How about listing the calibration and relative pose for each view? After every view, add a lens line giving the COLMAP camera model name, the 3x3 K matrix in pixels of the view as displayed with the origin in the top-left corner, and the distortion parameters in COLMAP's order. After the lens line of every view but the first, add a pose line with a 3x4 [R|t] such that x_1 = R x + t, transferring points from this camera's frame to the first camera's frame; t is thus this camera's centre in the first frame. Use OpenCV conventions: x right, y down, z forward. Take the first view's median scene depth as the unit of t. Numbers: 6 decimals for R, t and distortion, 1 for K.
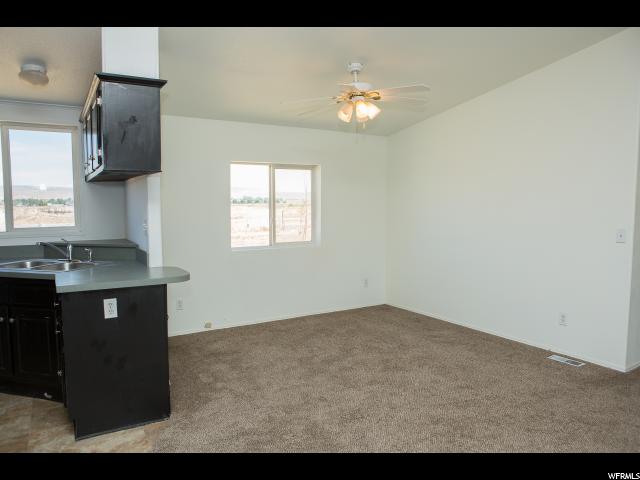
lens RADIAL K [[441.7, 0, 320.0], [0, 441.7, 240.0], [0, 0, 1]] dist [-0.103345, 0.068937]
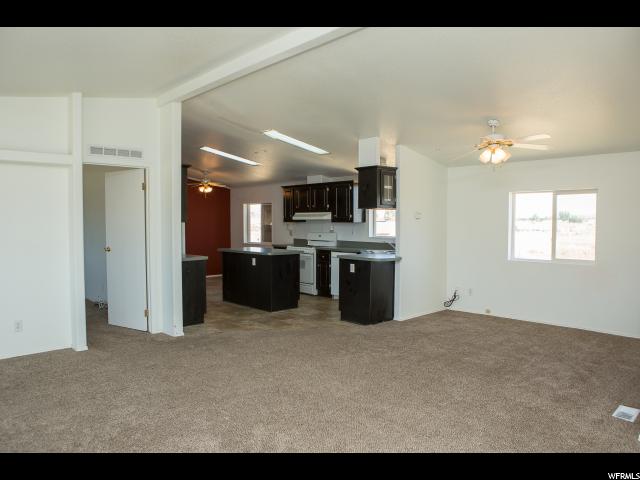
lens RADIAL K [[450.9, 0, 320.0], [0, 450.9, 240.0], [0, 0, 1]] dist [-0.100877, 0.076038]
pose [[0.200079, 0.042316, -0.978866, 1.290439], [-0.084940, 0.996055, 0.025698, -0.027388], [0.976091, 0.078004, 0.202884, 0.225894]]
